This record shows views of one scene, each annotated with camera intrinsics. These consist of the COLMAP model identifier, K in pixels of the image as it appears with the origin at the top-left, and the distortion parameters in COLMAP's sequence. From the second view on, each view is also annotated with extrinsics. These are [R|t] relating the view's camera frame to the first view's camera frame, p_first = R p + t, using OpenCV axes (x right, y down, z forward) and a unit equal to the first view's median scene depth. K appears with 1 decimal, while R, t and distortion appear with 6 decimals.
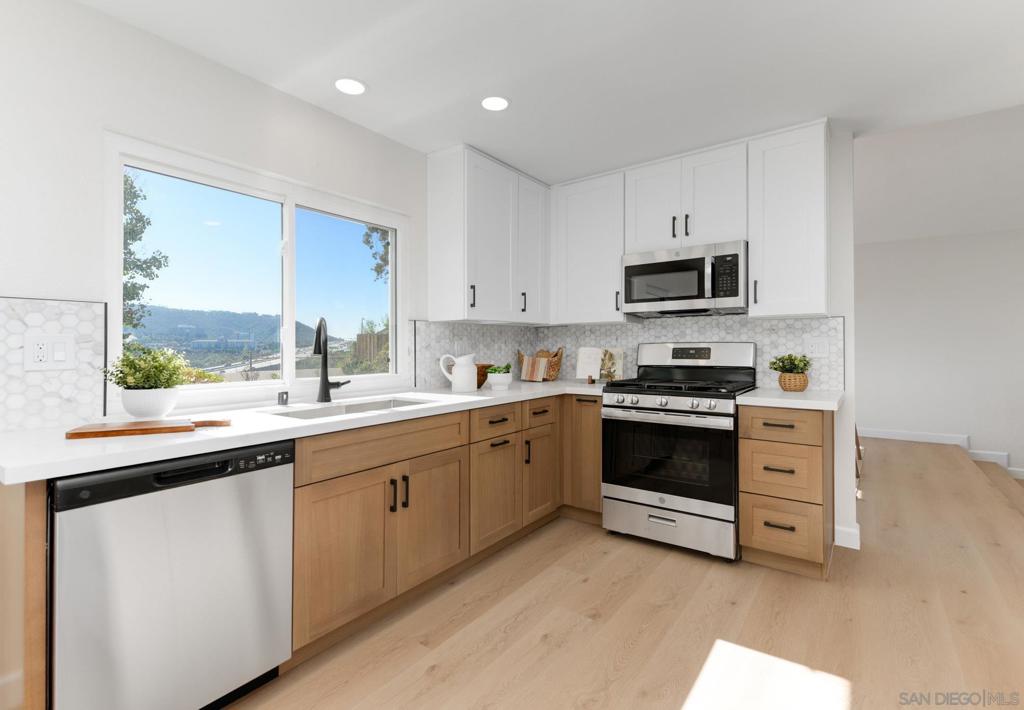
lens RADIAL K [[458.1, 0, 510.7], [0, 458.1, 340.1], [0, 0, 1]] dist [-0.000511, -0.000292]
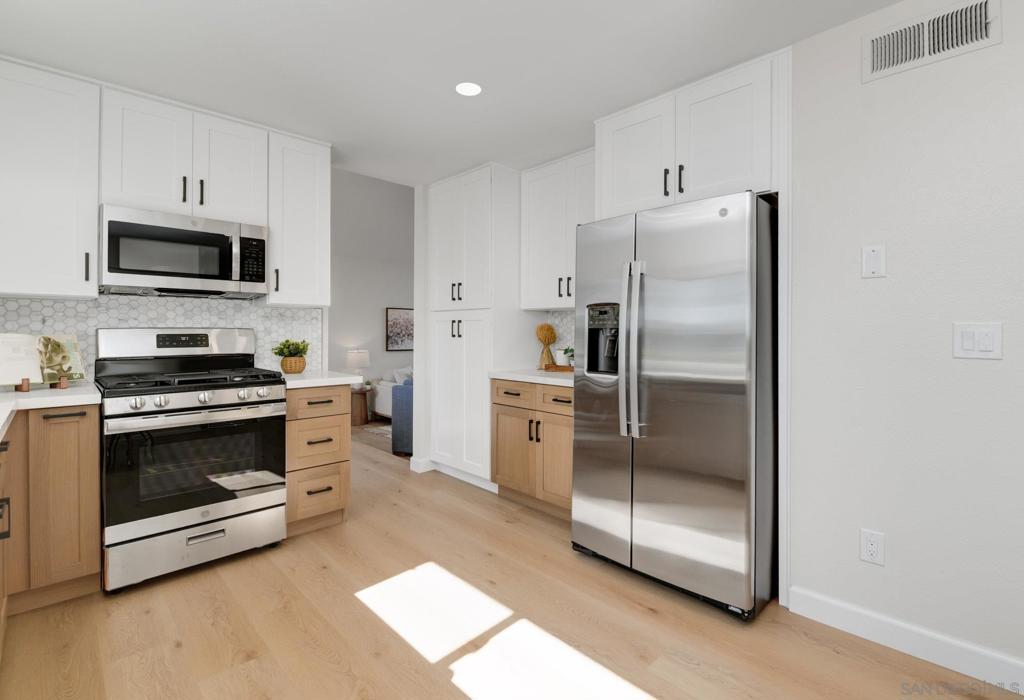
lens RADIAL K [[476.2, 0, 513.0], [0, 476.2, 331.5], [0, 0, 1]] dist [-0.024769, -0.000297]
pose [[0.155976, 0.006297, 0.987741, -0.424561], [-0.014826, 0.999882, -0.004034, 0.007215], [-0.987650, -0.014015, 0.156051, 0.294821]]
